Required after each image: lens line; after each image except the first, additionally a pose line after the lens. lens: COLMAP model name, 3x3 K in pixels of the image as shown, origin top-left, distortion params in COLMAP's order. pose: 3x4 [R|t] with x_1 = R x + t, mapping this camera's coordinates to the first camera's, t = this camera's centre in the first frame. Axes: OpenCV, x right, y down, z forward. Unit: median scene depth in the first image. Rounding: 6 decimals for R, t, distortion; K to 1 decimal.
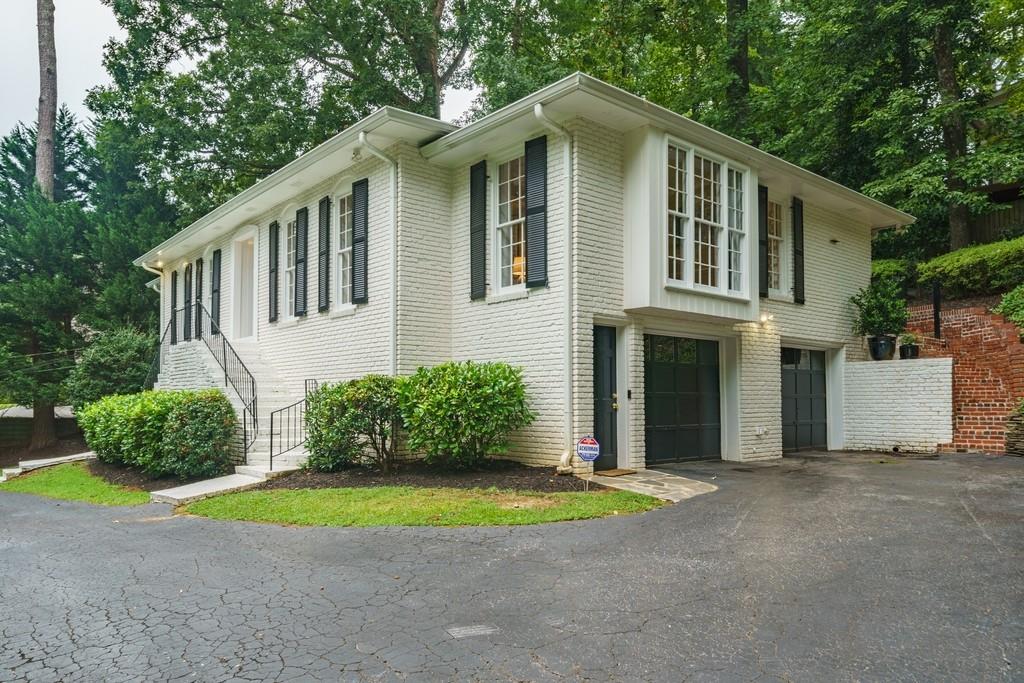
lens RADIAL K [[710.0, 0, 515.5], [0, 710.0, 339.9], [0, 0, 1]] dist [0.001182, 0.002738]
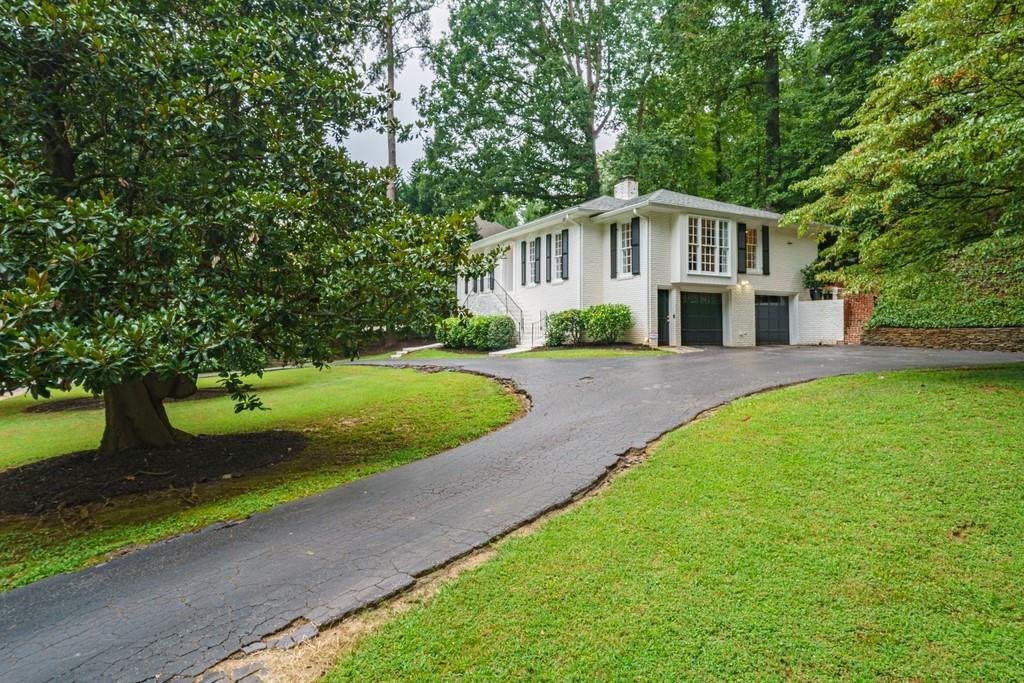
lens RADIAL K [[599.5, 0, 511.5], [0, 599.5, 326.6], [0, 0, 1]] dist [0.000207, 0.000036]
pose [[0.970662, 0.004733, -0.240402, 0.108169], [0.015215, 0.996593, 0.081055, -0.065318], [0.239967, -0.082335, 0.967283, -1.154236]]
